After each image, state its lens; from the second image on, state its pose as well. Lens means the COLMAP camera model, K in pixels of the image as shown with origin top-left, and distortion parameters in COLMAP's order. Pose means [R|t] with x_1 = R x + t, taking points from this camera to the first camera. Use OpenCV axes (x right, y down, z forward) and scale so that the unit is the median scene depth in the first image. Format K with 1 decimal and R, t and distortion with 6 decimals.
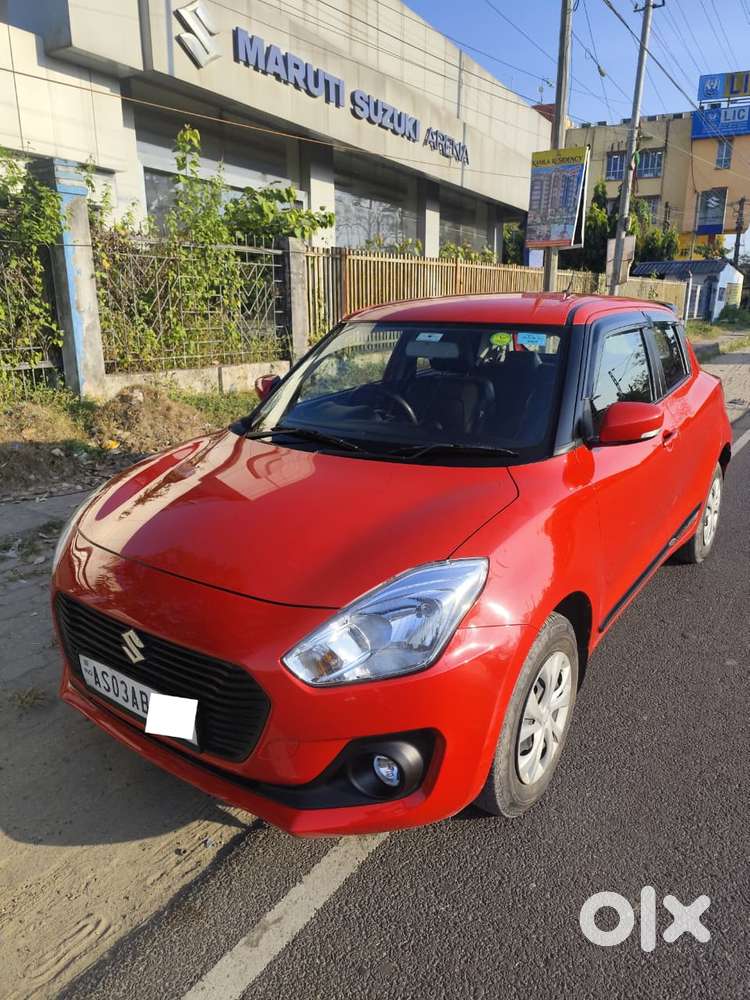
lens RADIAL K [[683.1, 0, 368.0], [0, 683.1, 502.6], [0, 0, 1]] dist [0.028818, -0.031930]
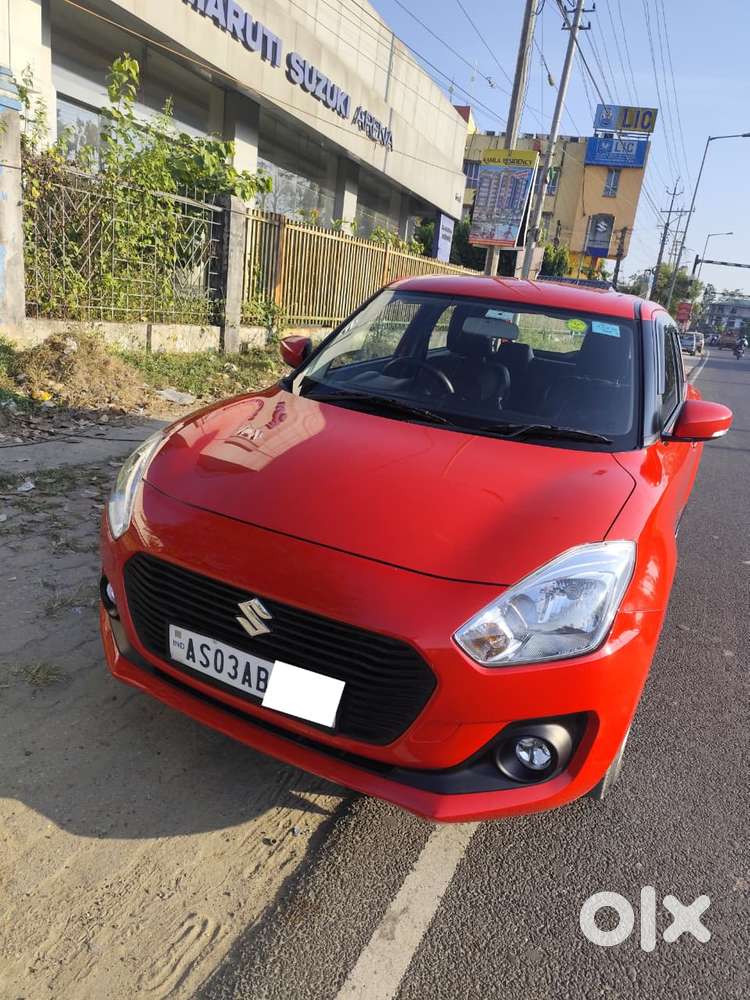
lens RADIAL K [[683.1, 0, 377.8], [0, 683.1, 511.6], [0, 0, 1]] dist [0.028818, -0.031930]
pose [[0.978117, 0.066088, 0.197278, -0.155356], [-0.072543, 0.997035, 0.025664, 0.015582], [-0.194997, -0.039414, 0.980012, 0.040810]]
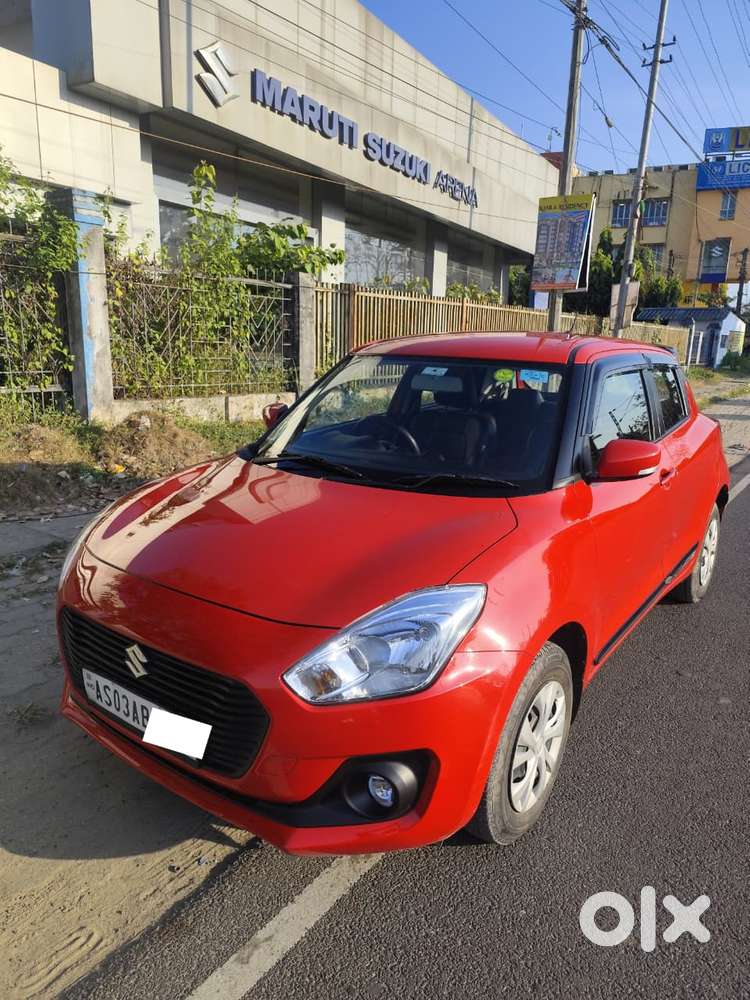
lens RADIAL K [[683.1, 0, 368.9], [0, 683.1, 512.8], [0, 0, 1]] dist [0.028818, -0.031930]
pose [[0.999507, 0.031403, 0.000347, -0.001729], [-0.031372, 0.998888, -0.035196, 0.006084], [-0.001452, 0.035167, 0.999380, -0.011675]]
